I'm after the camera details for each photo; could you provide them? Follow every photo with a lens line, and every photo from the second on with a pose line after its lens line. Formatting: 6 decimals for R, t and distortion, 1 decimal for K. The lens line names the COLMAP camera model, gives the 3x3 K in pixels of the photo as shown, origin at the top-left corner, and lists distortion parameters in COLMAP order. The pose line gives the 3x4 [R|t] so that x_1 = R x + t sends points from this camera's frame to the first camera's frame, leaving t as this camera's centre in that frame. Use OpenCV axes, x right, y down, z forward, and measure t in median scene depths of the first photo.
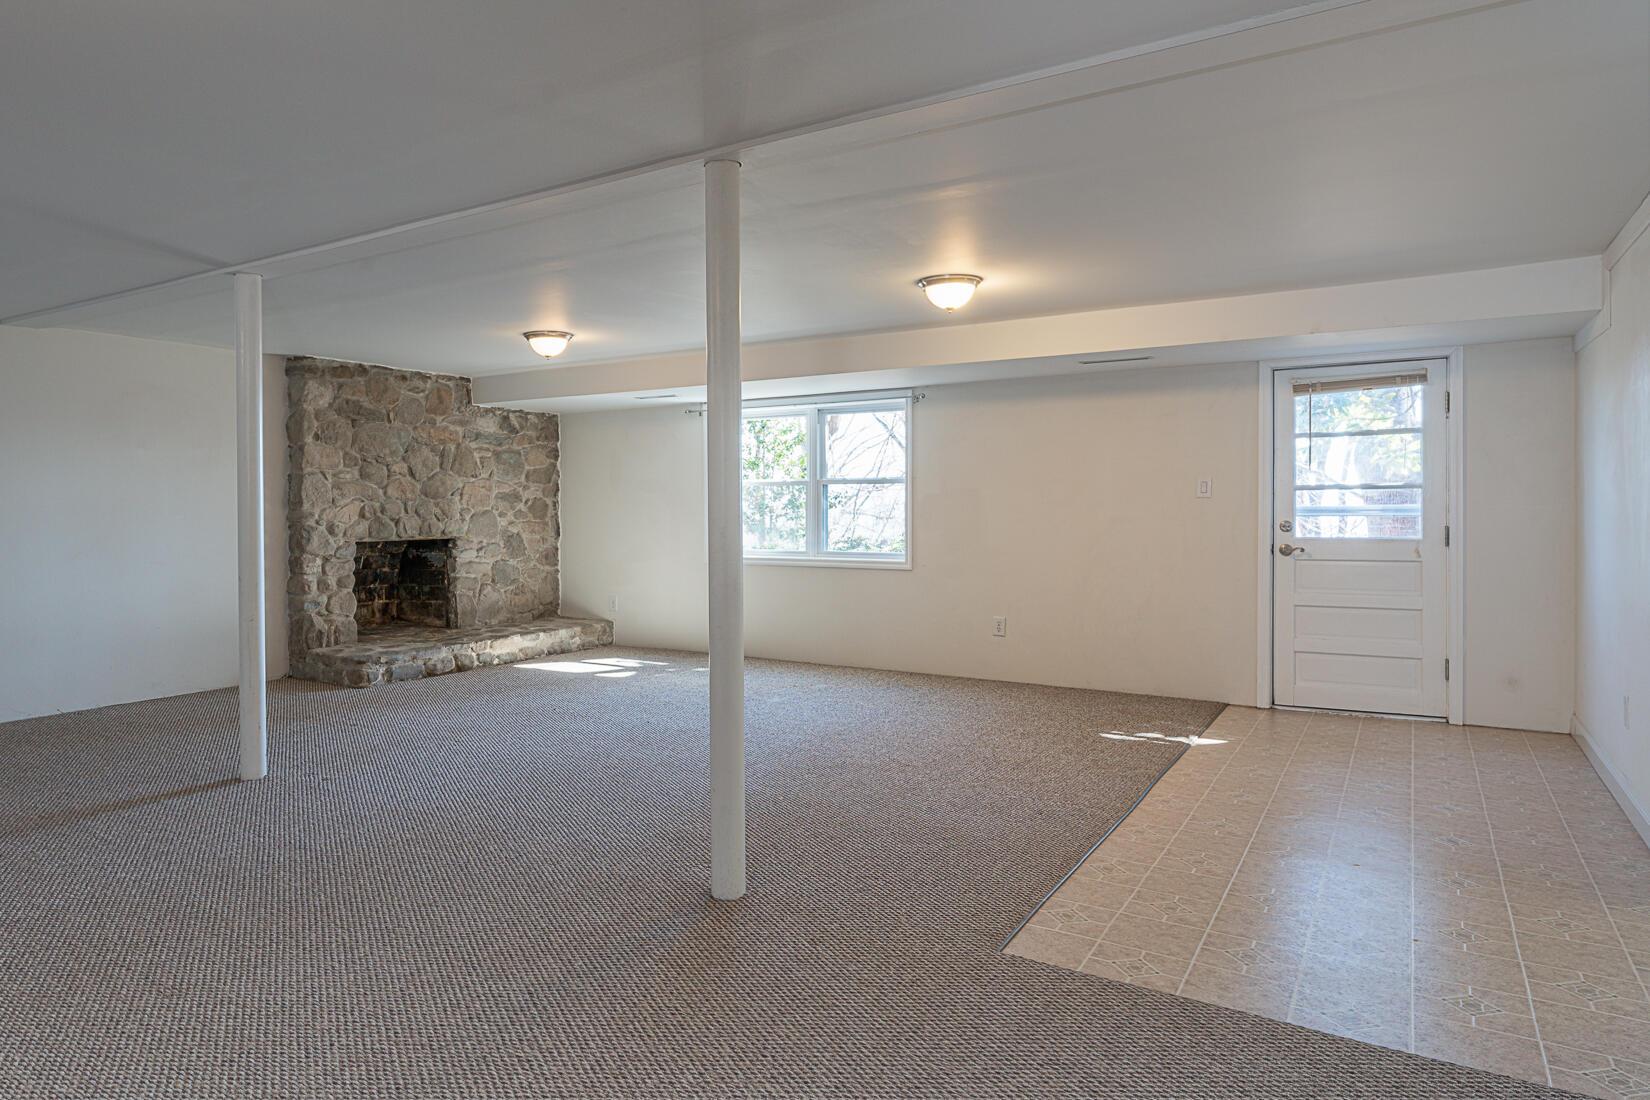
lens RADIAL K [[994.6, 0, 822.5], [0, 994.6, 519.0], [0, 0, 1]] dist [-0.000174, -0.000031]
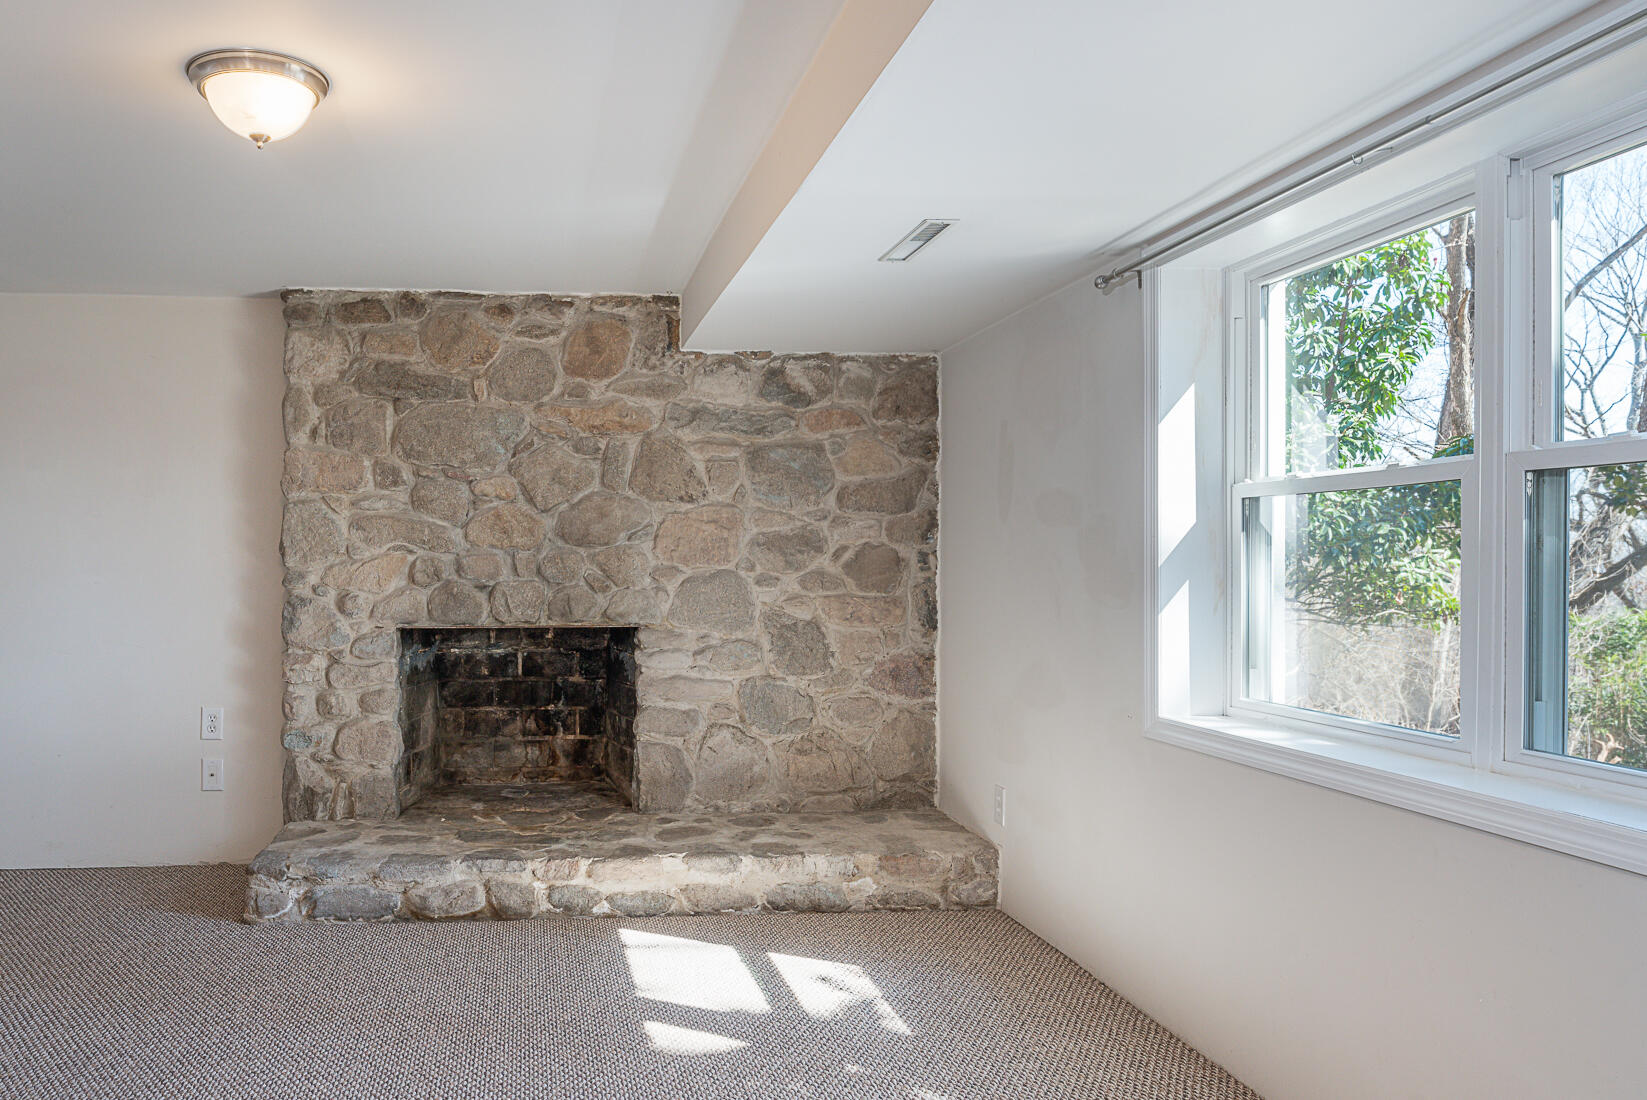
lens RADIAL K [[1106.1, 0, 823.9], [0, 1106.1, 570.6], [0, 0, 1]] dist [-0.002020, -0.000449]
pose [[0.557623, 0.006009, -0.830072, 0.134615], [-0.013239, 0.999911, -0.001655, -0.008815], [0.829988, 0.011912, 0.557653, 0.779717]]
